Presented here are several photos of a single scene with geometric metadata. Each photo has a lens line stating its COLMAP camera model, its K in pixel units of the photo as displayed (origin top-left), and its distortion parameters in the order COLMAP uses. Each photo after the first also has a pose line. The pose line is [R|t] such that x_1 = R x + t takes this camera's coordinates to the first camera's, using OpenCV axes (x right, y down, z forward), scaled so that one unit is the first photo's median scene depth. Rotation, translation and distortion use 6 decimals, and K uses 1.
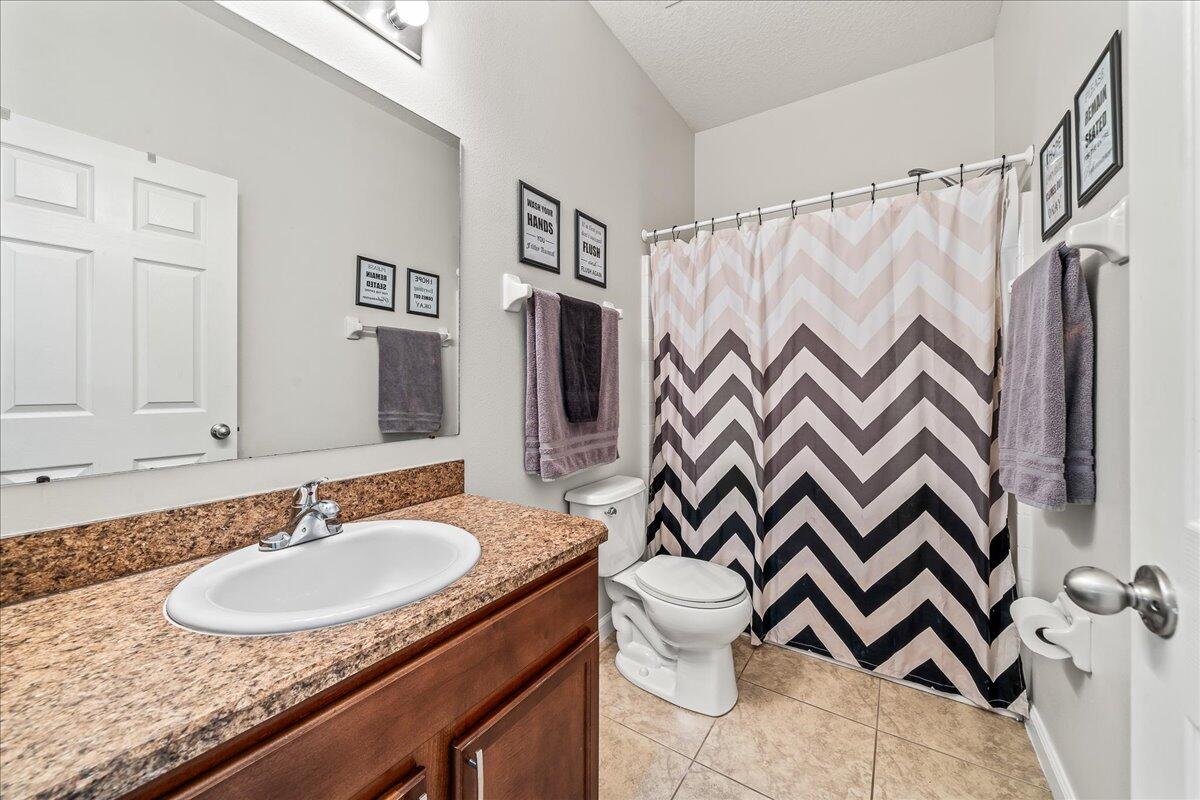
lens RADIAL K [[427.4, 0, 598.5], [0, 427.4, 388.4], [0, 0, 1]] dist [-0.003346, -0.000056]
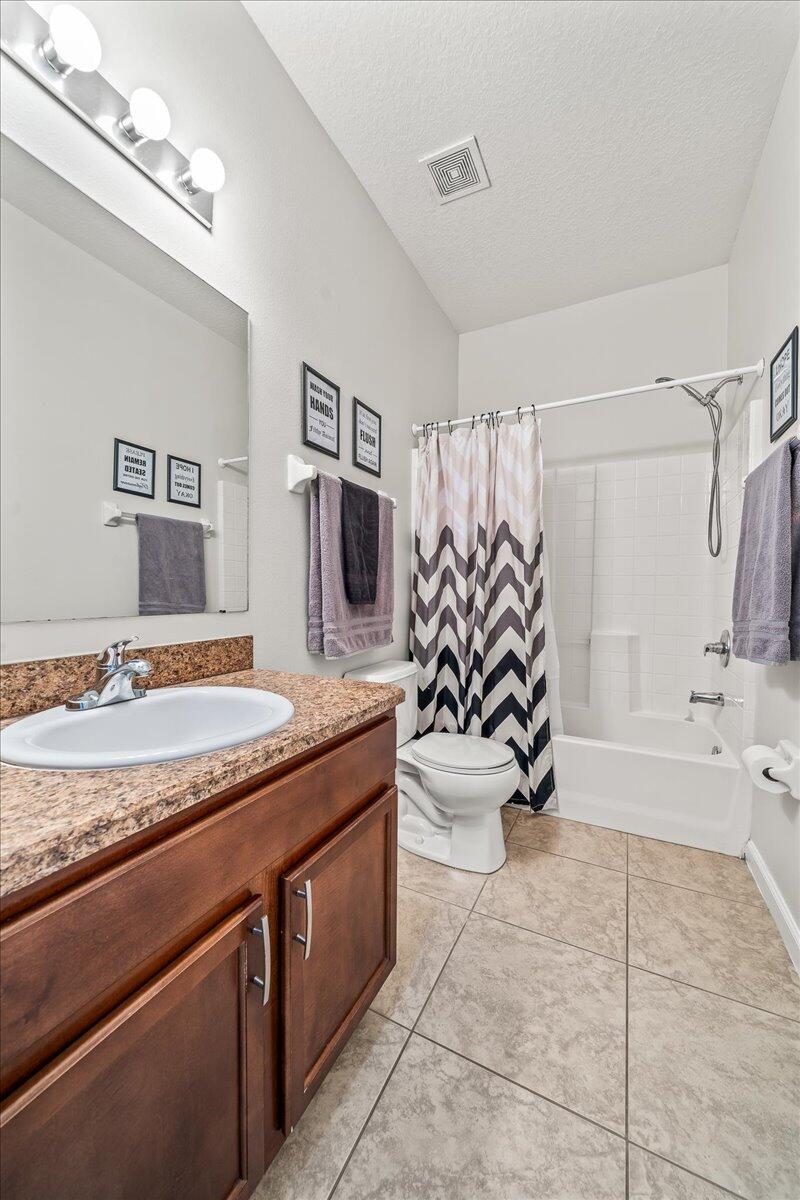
lens RADIAL K [[427.4, 0, 386.5], [0, 427.4, 607.8], [0, 0, 1]] dist [-0.003346, -0.000056]
pose [[0.993938, 0.001306, 0.109936, -0.123328], [-0.003605, 0.999779, 0.020713, 0.087249], [-0.109885, -0.020983, 0.993723, -0.043280]]
